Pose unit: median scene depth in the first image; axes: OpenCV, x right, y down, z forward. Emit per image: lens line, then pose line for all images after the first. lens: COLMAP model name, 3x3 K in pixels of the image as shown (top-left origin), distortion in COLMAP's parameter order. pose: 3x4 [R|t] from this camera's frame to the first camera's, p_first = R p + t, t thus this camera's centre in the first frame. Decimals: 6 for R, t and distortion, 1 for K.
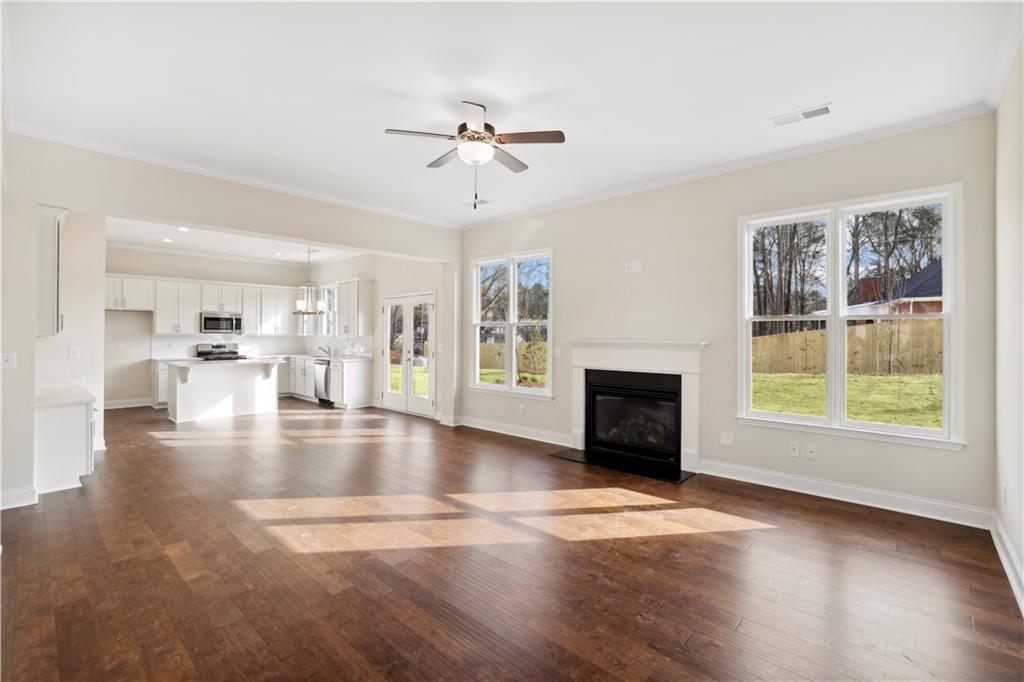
lens RADIAL K [[437.6, 0, 506.5], [0, 437.6, 337.7], [0, 0, 1]] dist [-0.000215, -0.000004]
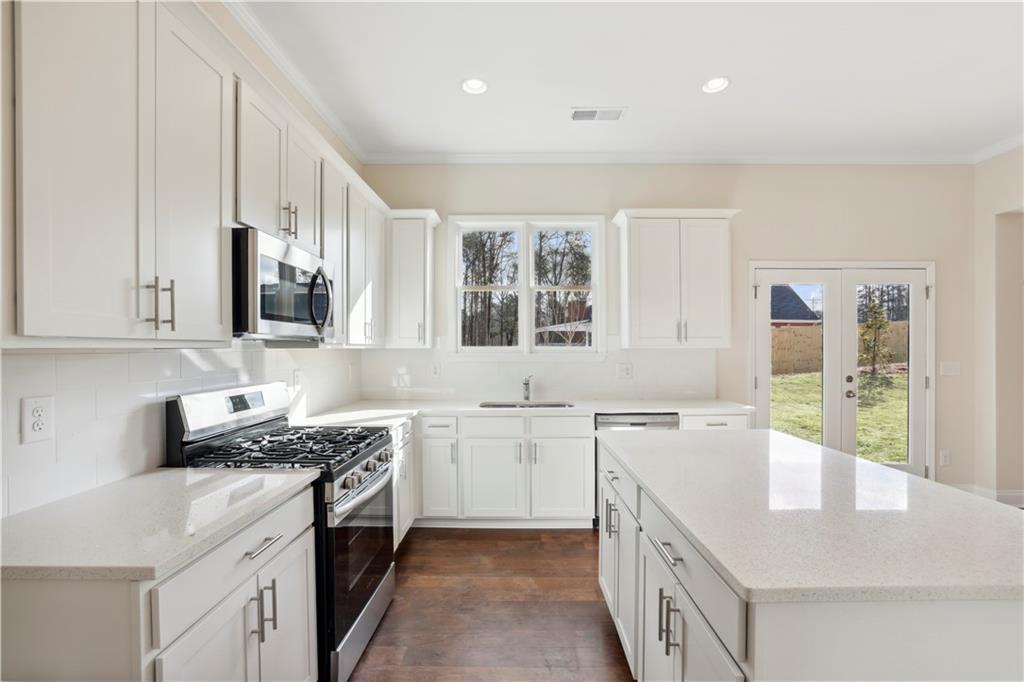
lens RADIAL K [[437.6, 0, 506.5], [0, 437.6, 337.7], [0, 0, 1]] dist [-0.000215, -0.000004]
pose [[0.755831, 0.001708, 0.654765, -0.094824], [0.006651, 0.999925, -0.010286, -0.001357], [-0.654733, 0.012130, 0.755763, 0.099240]]
